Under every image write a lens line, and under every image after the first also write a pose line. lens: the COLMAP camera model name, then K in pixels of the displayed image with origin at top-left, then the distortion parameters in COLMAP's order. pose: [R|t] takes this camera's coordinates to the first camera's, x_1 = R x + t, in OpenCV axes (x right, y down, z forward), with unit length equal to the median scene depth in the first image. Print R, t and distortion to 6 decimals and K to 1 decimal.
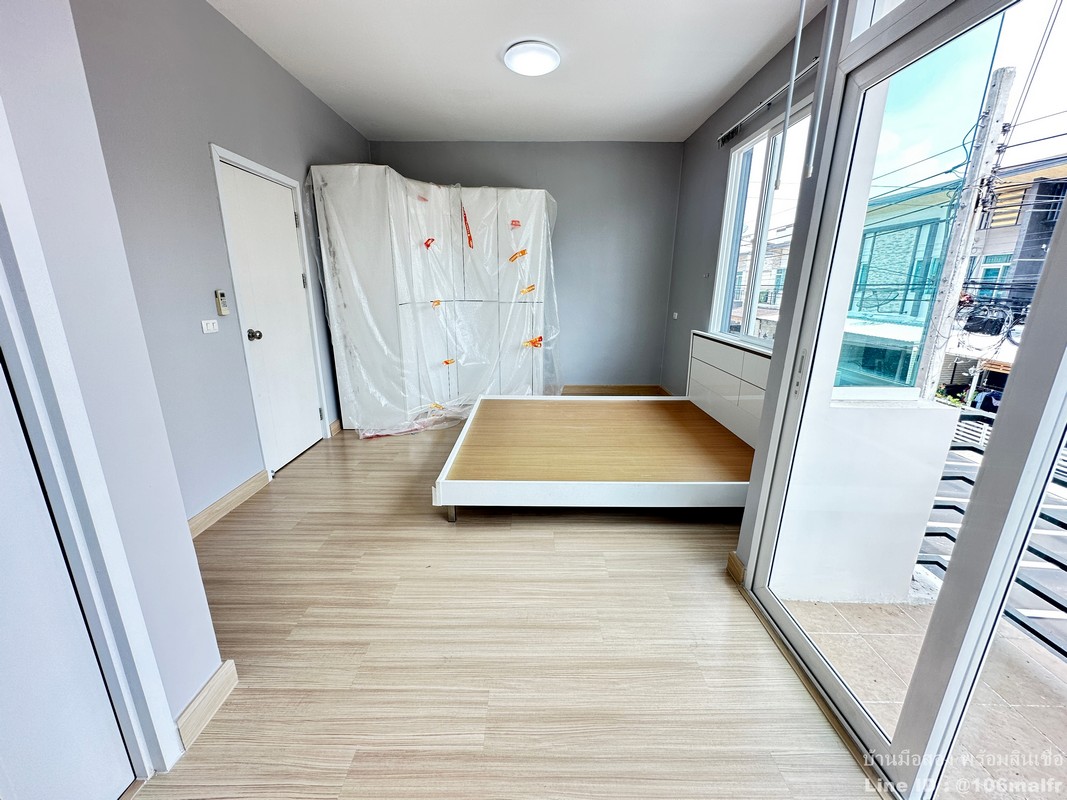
lens RADIAL K [[427.8, 0, 533.5], [0, 427.8, 400.0], [0, 0, 1]] dist [-0.001744, 0.000281]
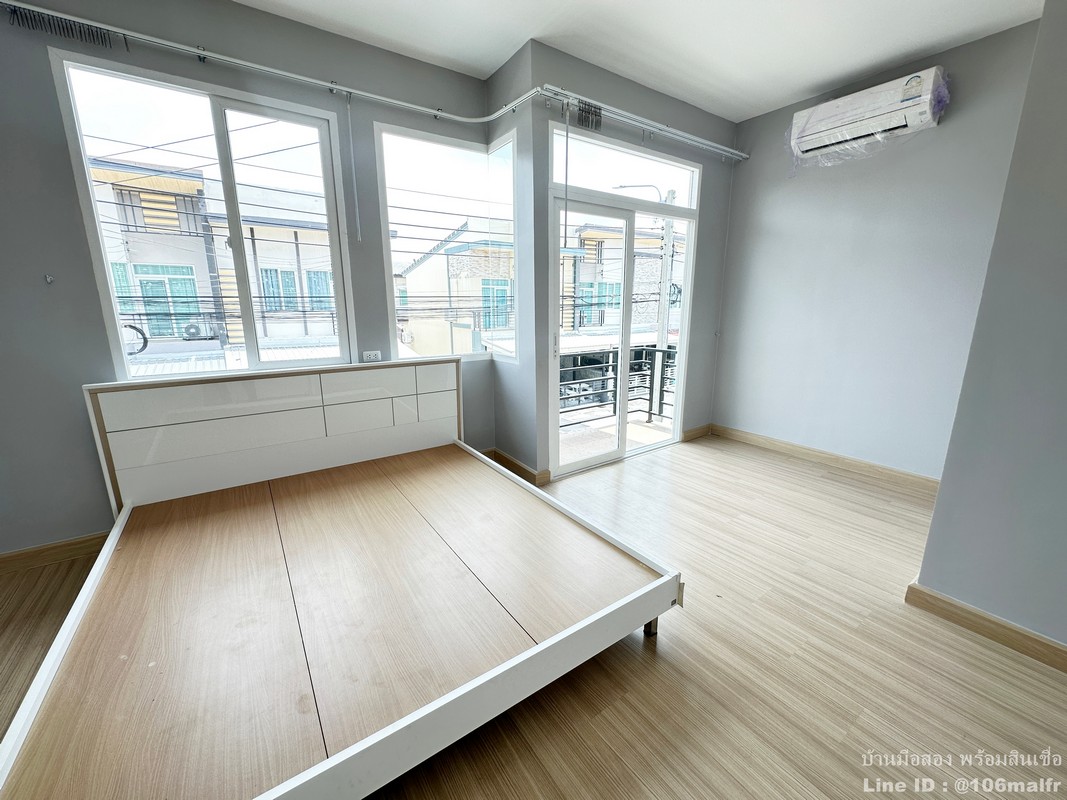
lens RADIAL K [[427.8, 0, 533.5], [0, 427.8, 400.0], [0, 0, 1]] dist [-0.001744, 0.000281]
pose [[-0.574816, -0.189597, 0.796015, -0.455692], [0.210295, 0.905885, 0.367624, -0.292583], [-0.790799, 0.378714, -0.480846, 1.083040]]
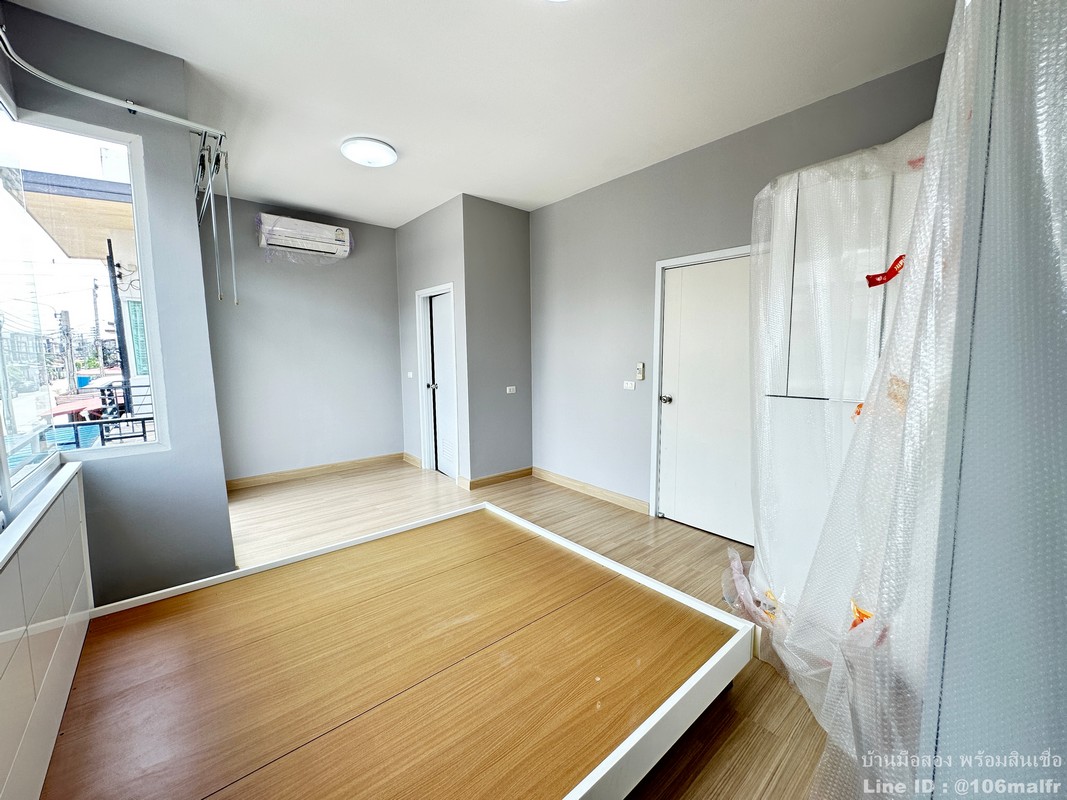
lens RADIAL K [[427.2, 0, 533.5], [0, 427.2, 400.0], [0, 0, 1]] dist [-0.000032, 0.000012]
pose [[-0.756837, 0.069101, -0.649941, 0.387821], [-0.173623, 0.937414, 0.301844, -0.409705], [0.630122, 0.341291, -0.697472, 1.457950]]
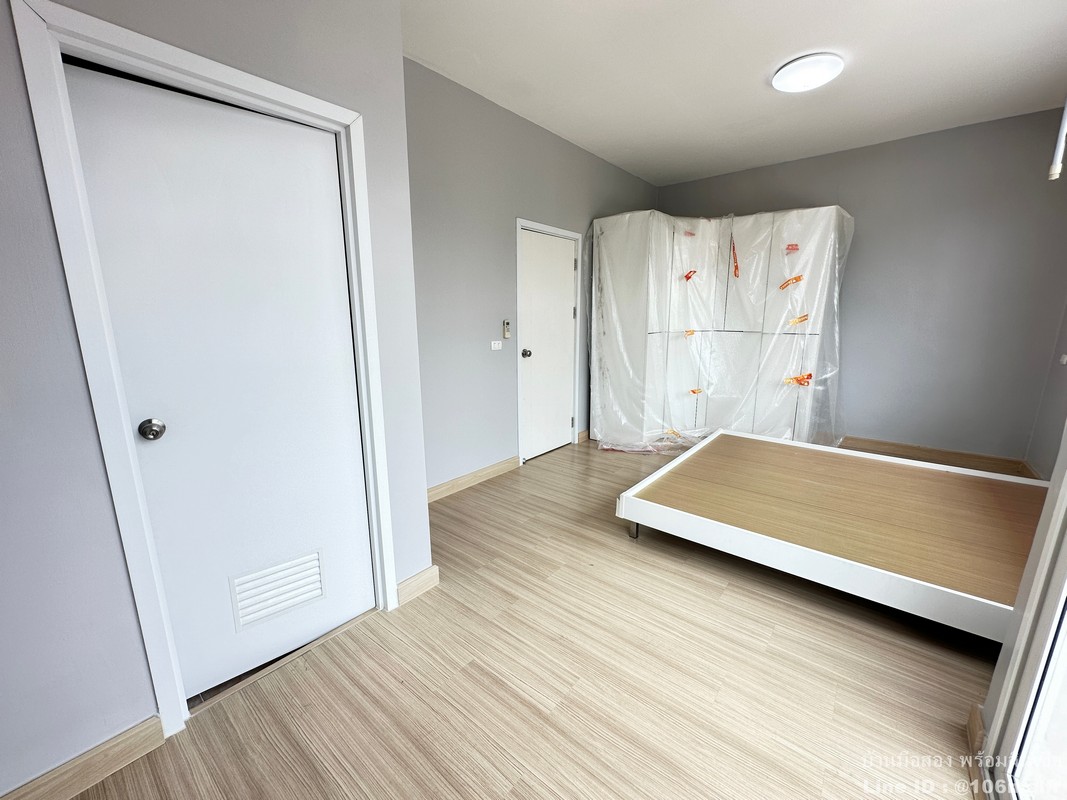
lens RADIAL K [[427.8, 0, 533.5], [0, 427.8, 400.0], [0, 0, 1]] dist [-0.001744, 0.000281]
pose [[0.770814, 0.119010, -0.625845, 0.191905], [-0.159385, 0.987179, -0.008585, -0.001177], [0.616799, 0.106368, 0.779900, -0.006703]]
